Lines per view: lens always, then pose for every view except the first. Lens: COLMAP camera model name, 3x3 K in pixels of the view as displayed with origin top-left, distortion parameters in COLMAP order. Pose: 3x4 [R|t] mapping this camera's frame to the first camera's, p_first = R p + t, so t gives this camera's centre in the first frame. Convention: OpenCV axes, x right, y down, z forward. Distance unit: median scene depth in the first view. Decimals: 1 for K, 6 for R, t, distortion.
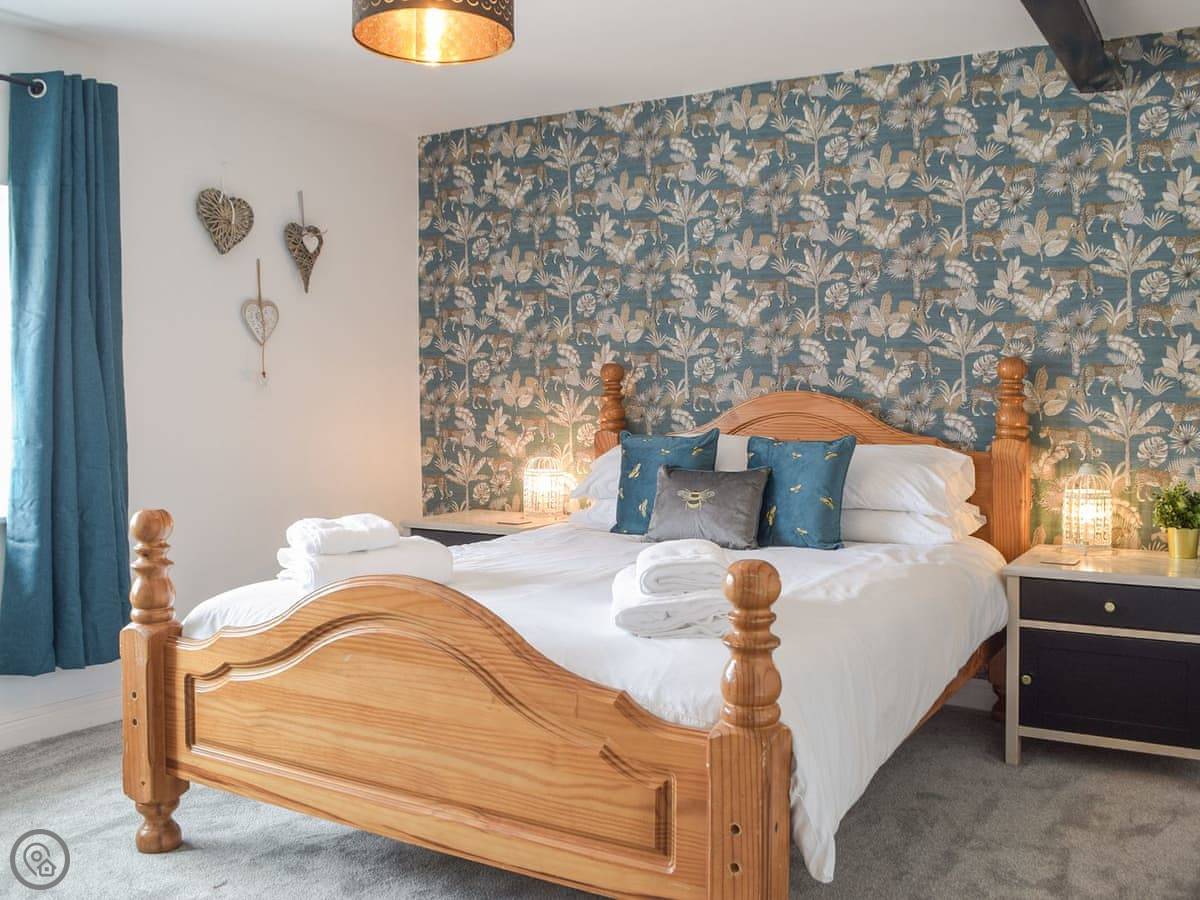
lens RADIAL K [[1083.4, 0, 600.0], [0, 1083.4, 450.0], [0, 0, 1]] dist [-0.118839, 0.038930]
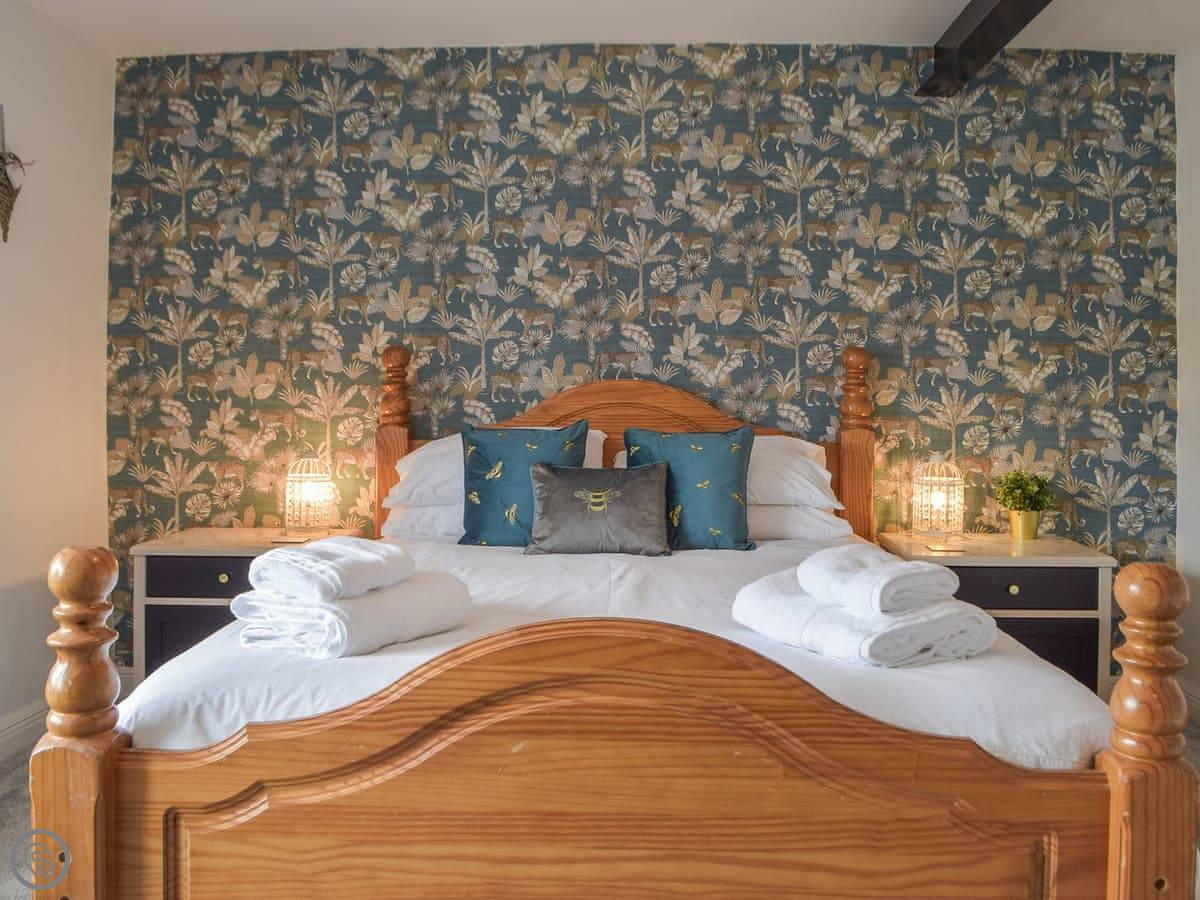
lens RADIAL K [[1119.6, 0, 599.8], [0, 1119.6, 394.0], [0, 0, 1]] dist [-0.136536, 0.021380]
pose [[0.888846, 0.002318, 0.458200, -0.291357], [0.015087, 0.999297, -0.034323, -0.010607], [-0.457957, 0.037420, 0.888186, 0.169634]]
